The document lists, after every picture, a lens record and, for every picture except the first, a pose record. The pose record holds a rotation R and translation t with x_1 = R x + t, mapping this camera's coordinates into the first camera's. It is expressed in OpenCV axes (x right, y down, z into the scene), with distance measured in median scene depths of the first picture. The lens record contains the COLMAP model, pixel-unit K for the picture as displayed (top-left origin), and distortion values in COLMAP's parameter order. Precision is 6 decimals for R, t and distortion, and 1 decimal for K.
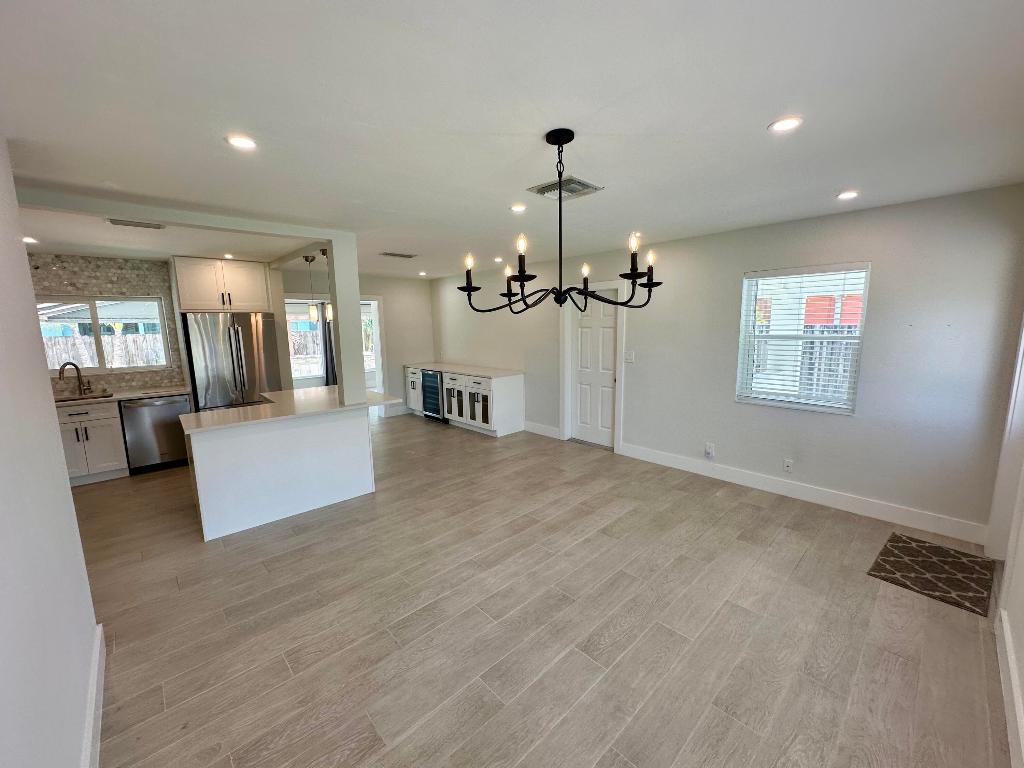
lens RADIAL K [[410.1, 0, 511.5], [0, 410.1, 382.9], [0, 0, 1]] dist [-0.005188, 0.001438]
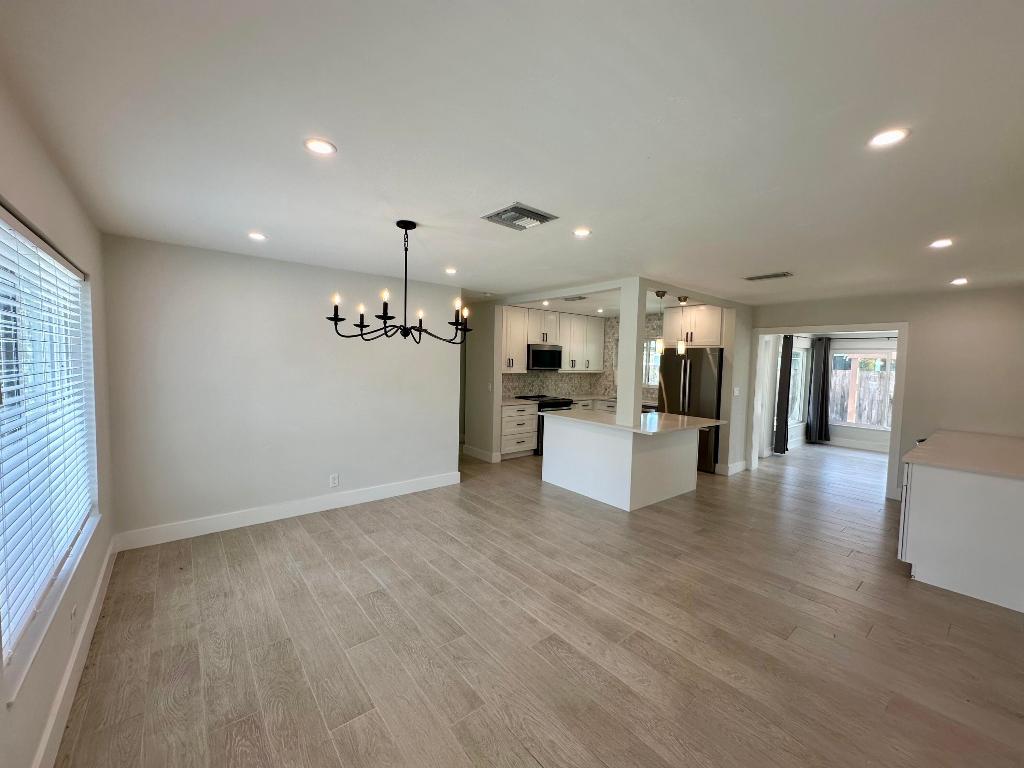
lens RADIAL K [[410.1, 0, 513.9], [0, 410.1, 385.5], [0, 0, 1]] dist [-0.005188, 0.001438]
pose [[-0.065138, 0.080017, -0.994663, 0.659740], [-0.166748, 0.981892, 0.089910, -0.095273], [0.983846, 0.171715, -0.050616, 0.640968]]
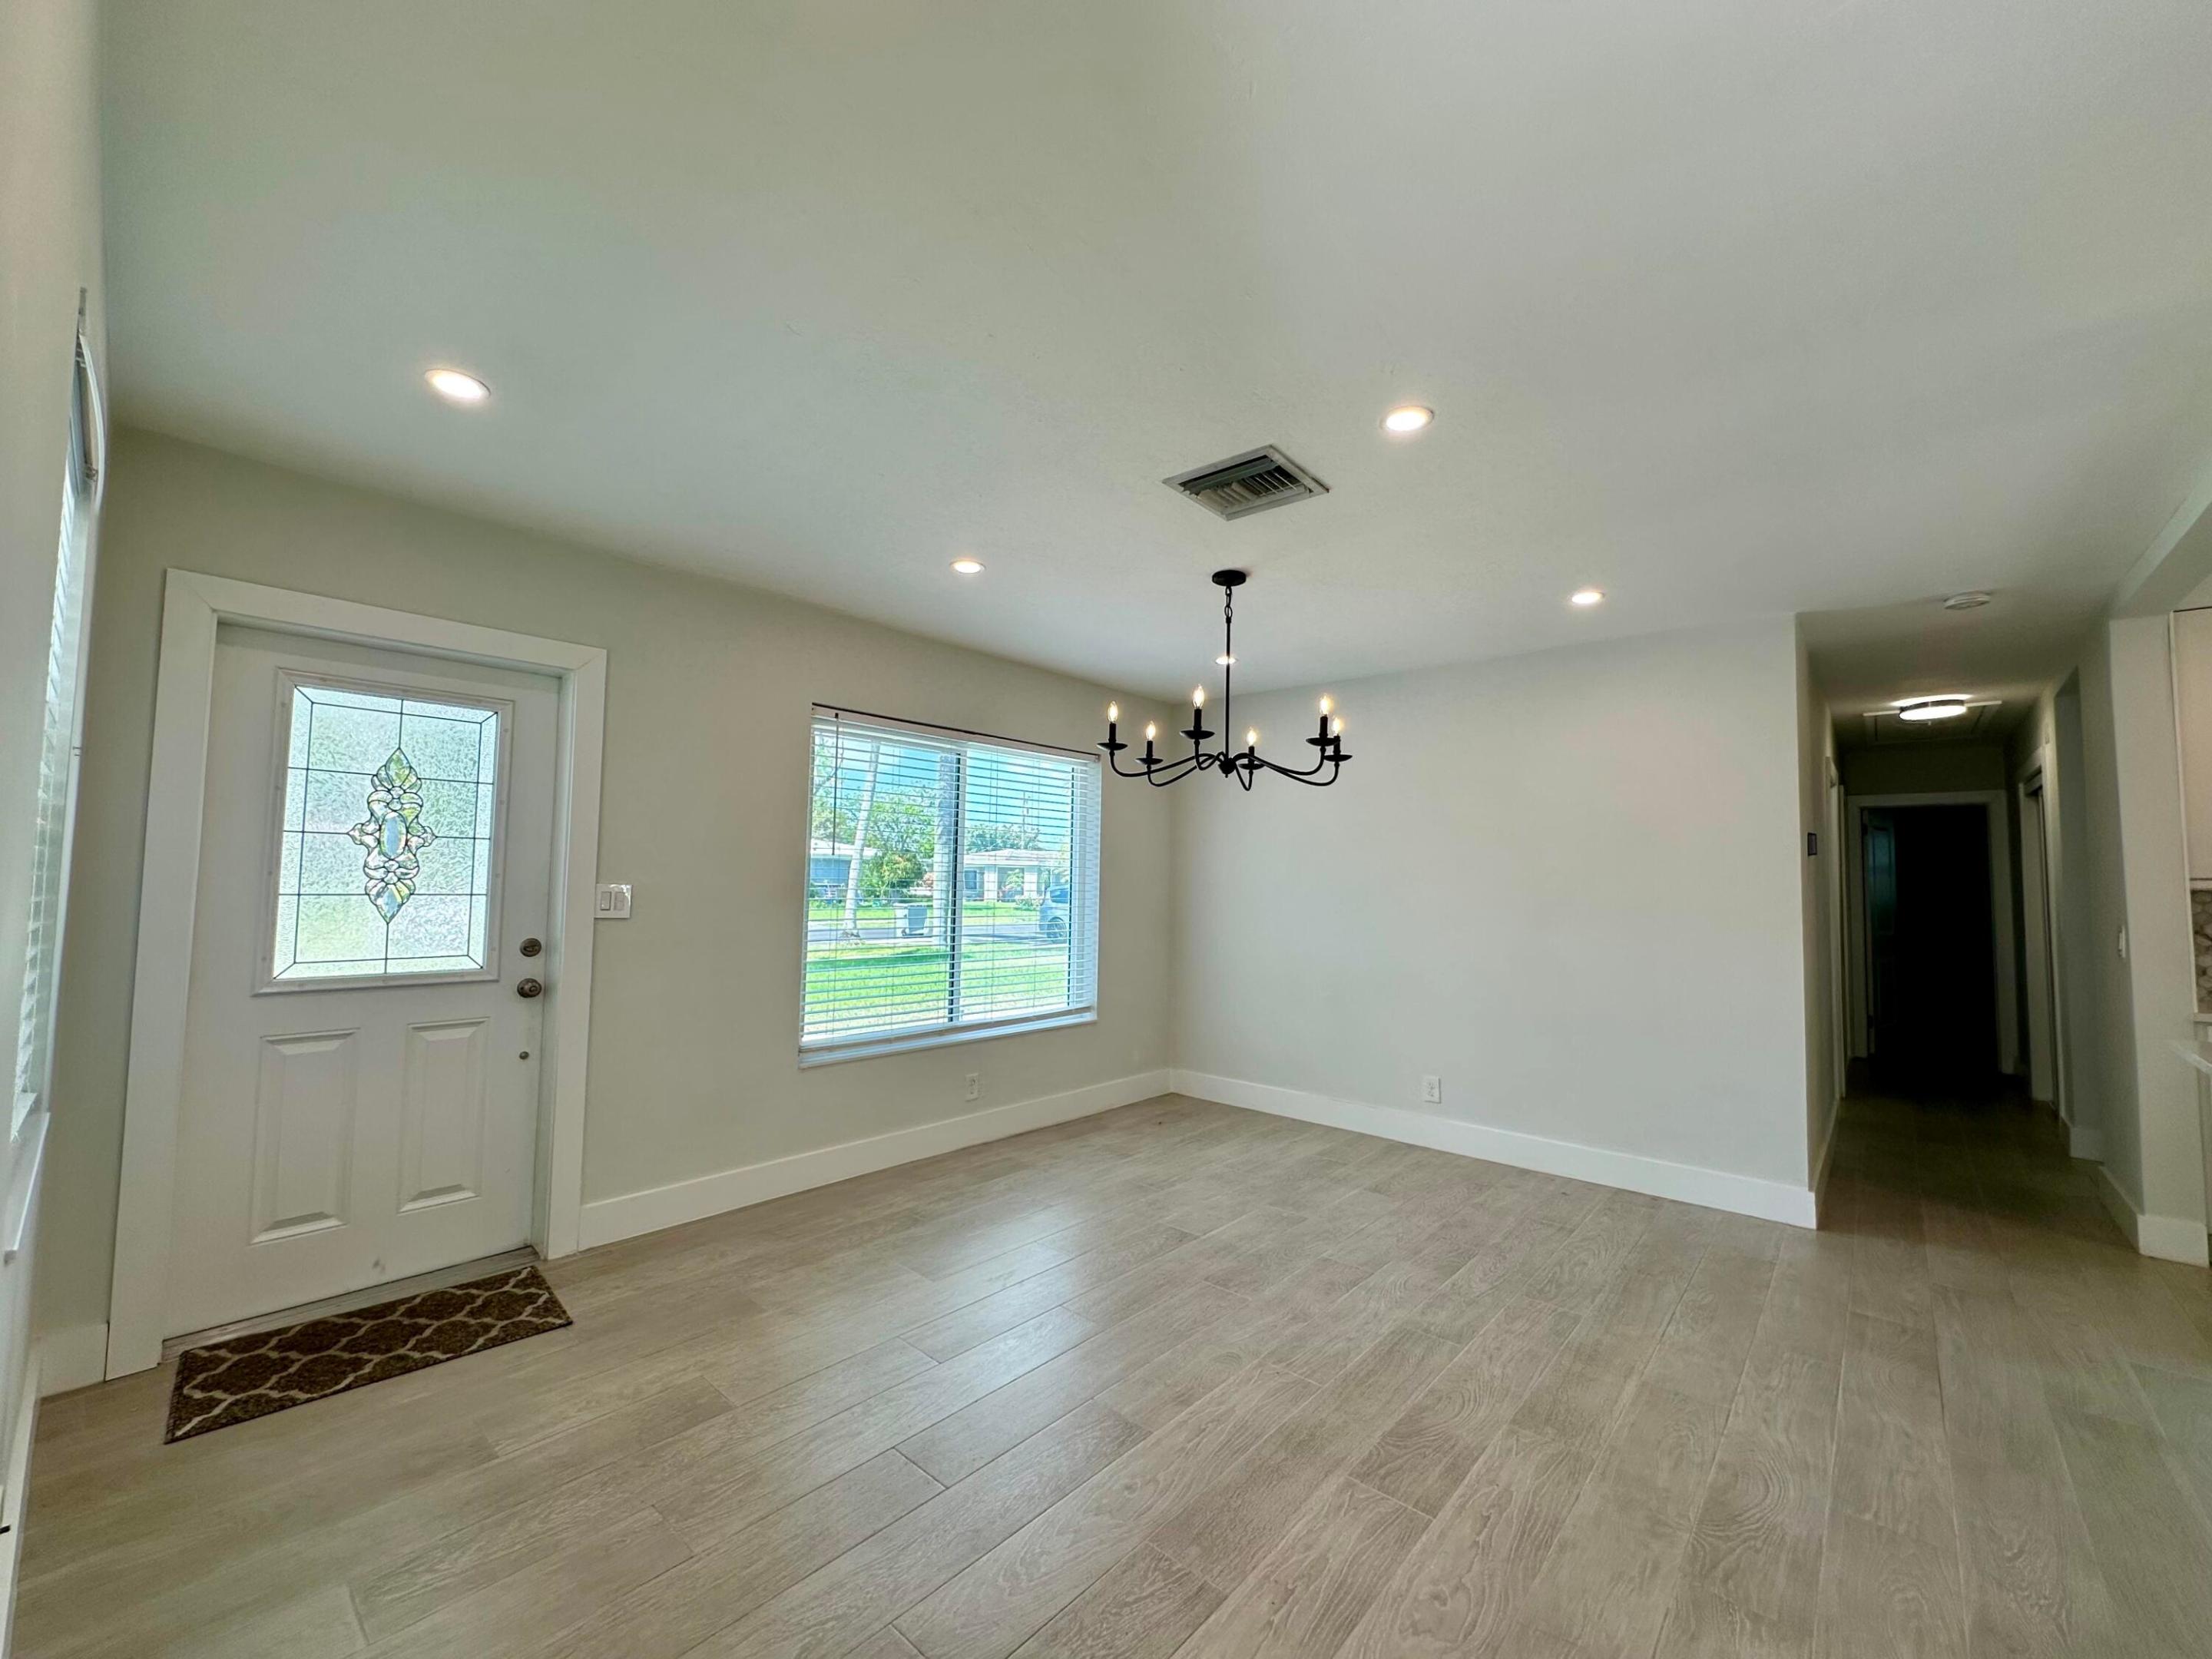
lens RADIAL K [[885.8, 0, 1105.6], [0, 885.8, 827.0], [0, 0, 1]] dist [-0.005188, 0.001438]
pose [[-0.995726, -0.005774, -0.092172, 0.220387], [-0.013709, 0.996227, 0.085694, -0.101625], [0.091330, 0.086591, -0.992049, 1.160423]]
